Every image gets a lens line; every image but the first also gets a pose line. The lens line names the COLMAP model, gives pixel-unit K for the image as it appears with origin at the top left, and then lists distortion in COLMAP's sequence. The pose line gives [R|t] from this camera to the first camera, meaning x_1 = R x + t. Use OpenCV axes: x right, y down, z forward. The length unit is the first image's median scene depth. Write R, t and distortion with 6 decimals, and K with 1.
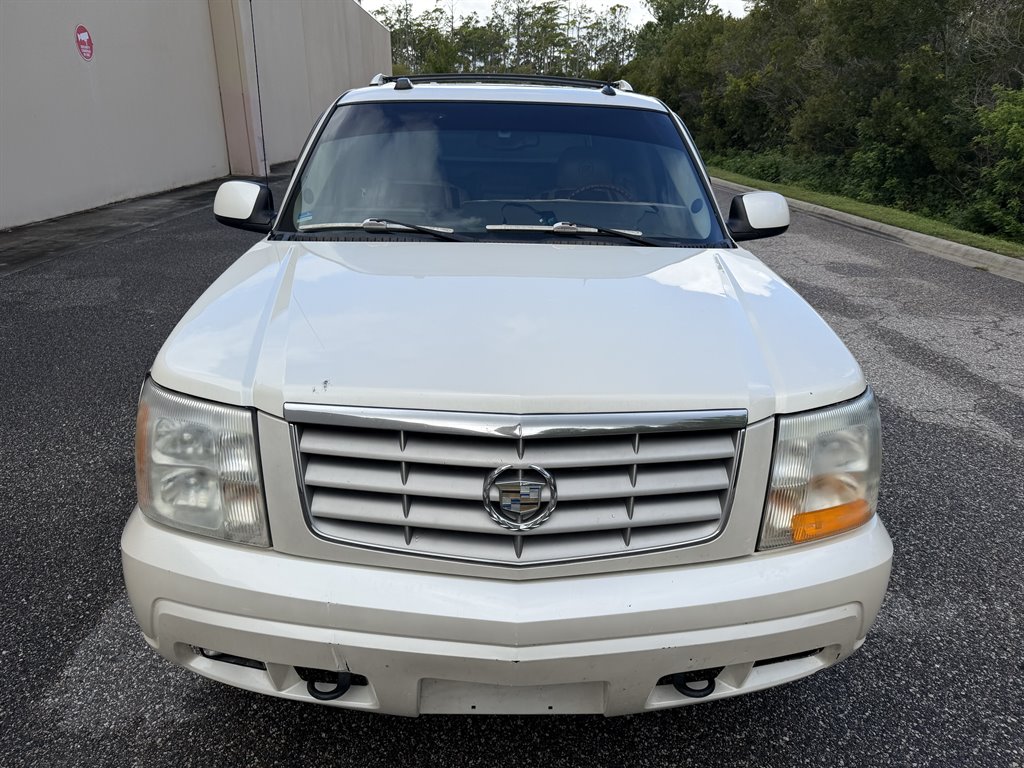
lens RADIAL K [[725.6, 0, 514.7], [0, 725.6, 381.6], [0, 0, 1]] dist [0.007786, -0.014898]
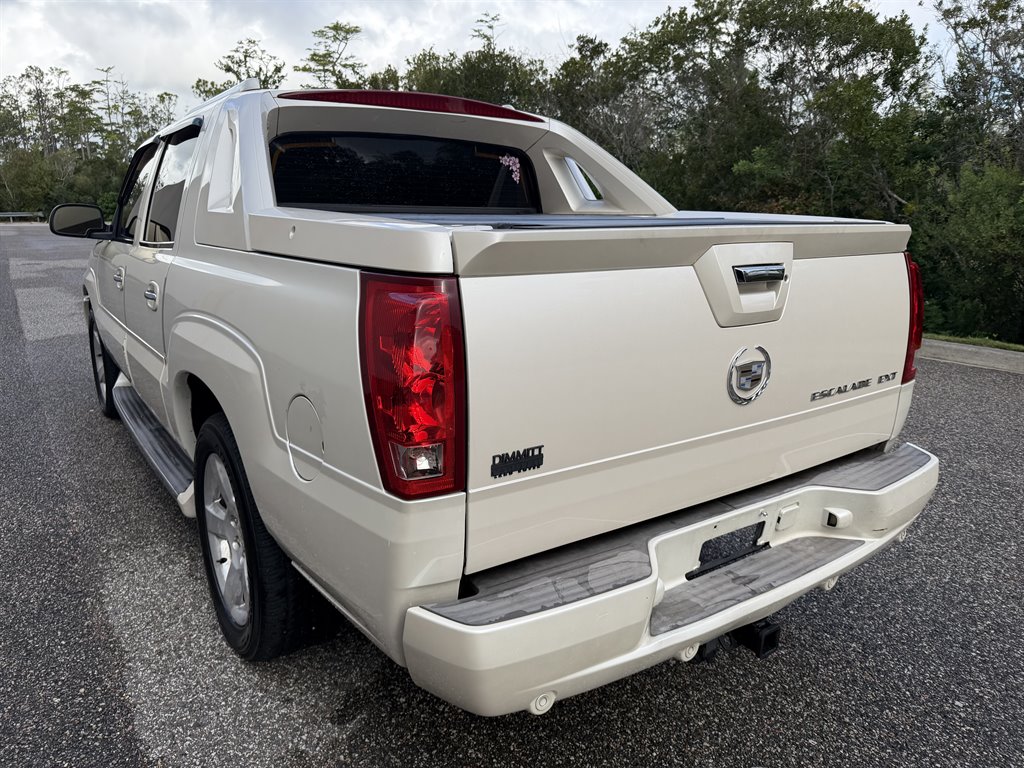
lens RADIAL K [[725.6, 0, 510.3], [0, 725.6, 382.6], [0, 0, 1]] dist [0.007786, -0.014898]
pose [[0.846442, -0.125122, 0.517572, -0.685225], [0.182532, 0.981288, -0.061289, 0.118140], [-0.500219, 0.146351, 0.853442, 0.039915]]
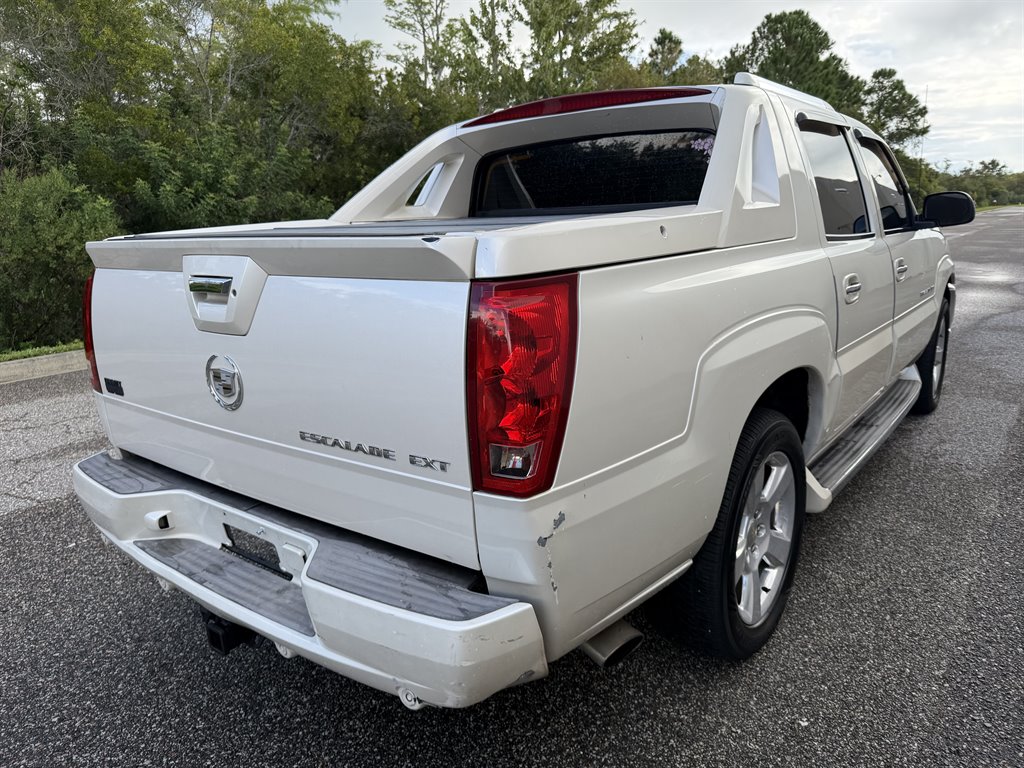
lens RADIAL K [[725.6, 0, 514.5], [0, 725.6, 381.4], [0, 0, 1]] dist [0.007786, -0.014898]
pose [[0.767120, 0.109388, -0.632109, 0.723055], [-0.175332, 0.983589, -0.042567, 0.085678], [0.617079, 0.143483, 0.773710, 0.150749]]
